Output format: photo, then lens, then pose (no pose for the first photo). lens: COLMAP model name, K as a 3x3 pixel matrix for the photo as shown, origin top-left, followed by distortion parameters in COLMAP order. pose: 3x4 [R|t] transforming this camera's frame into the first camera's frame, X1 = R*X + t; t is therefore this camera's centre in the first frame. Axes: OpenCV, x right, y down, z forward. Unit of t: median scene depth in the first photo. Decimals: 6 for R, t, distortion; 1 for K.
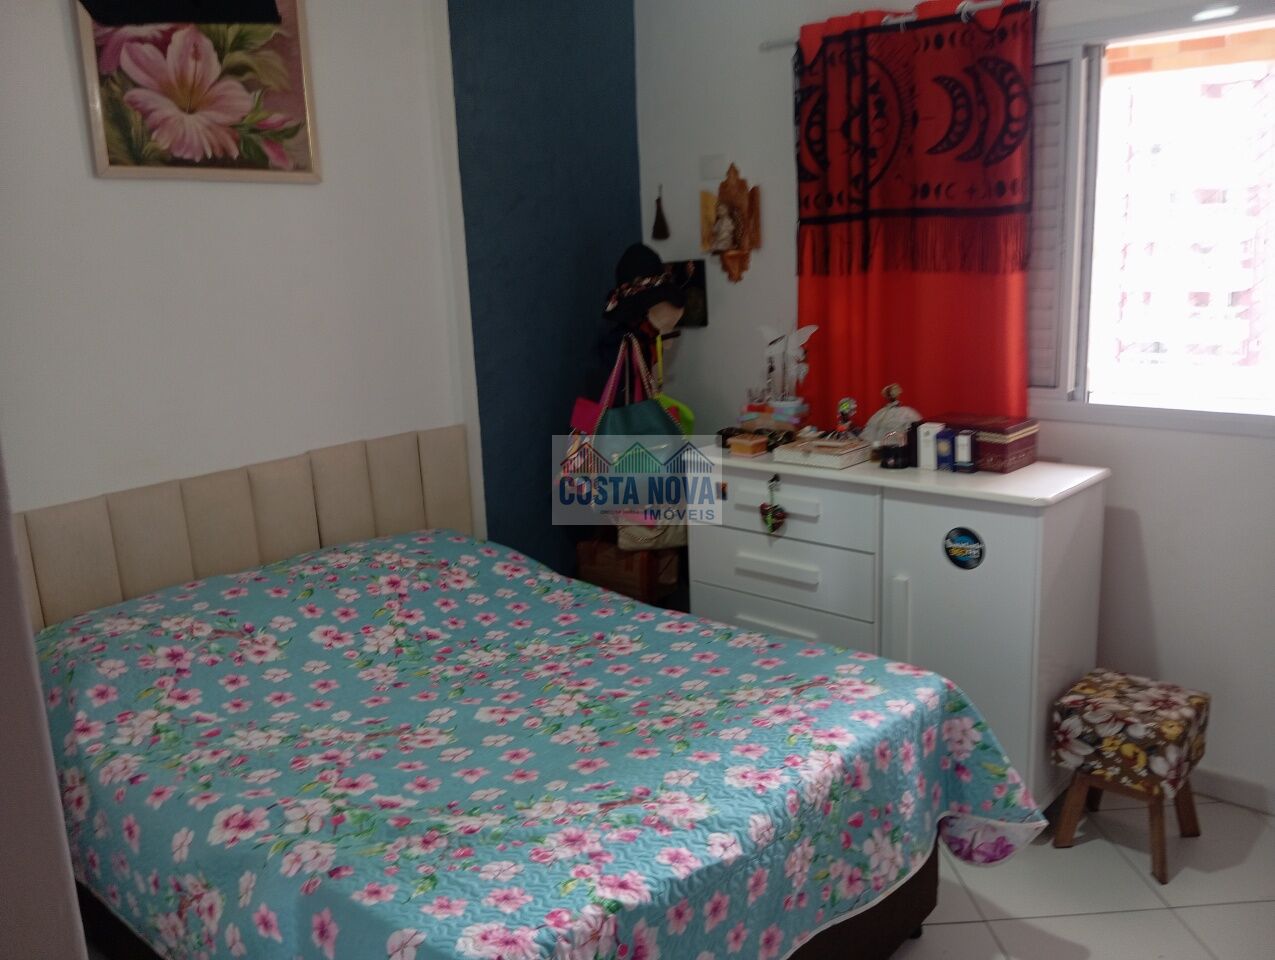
lens RADIAL K [[1045.6, 0, 630.7], [0, 1045.6, 478.2], [0, 0, 1]] dist [0.069174, -0.137107]
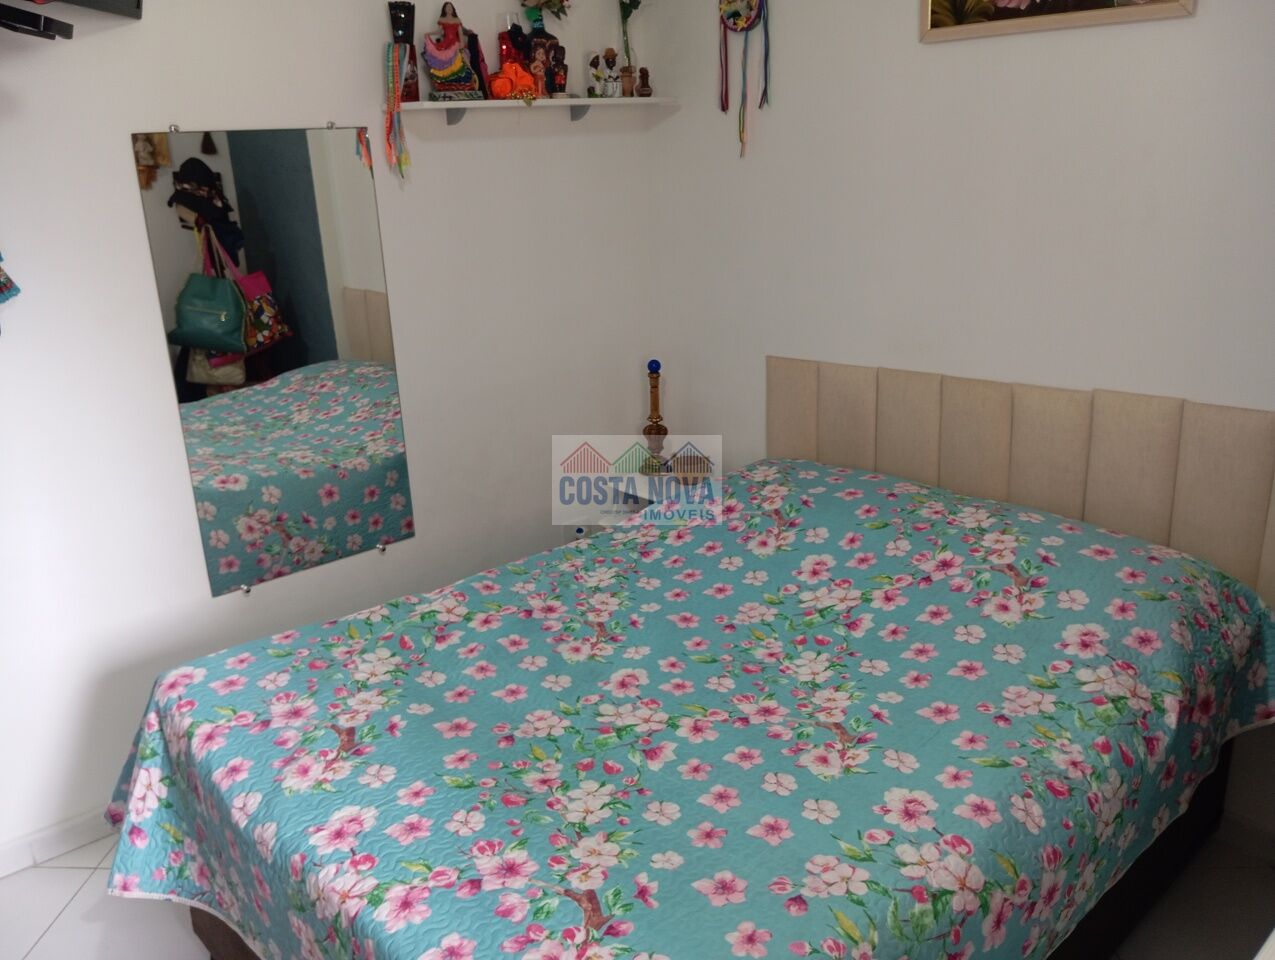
lens RADIAL K [[1045.6, 0, 636.0], [0, 1045.6, 482.5], [0, 0, 1]] dist [0.069174, -0.137107]
pose [[-0.085741, 0.333735, -0.938759, 0.579274], [-0.170822, 0.923353, 0.343860, -0.212070], [0.981564, 0.189843, -0.022160, 0.883554]]
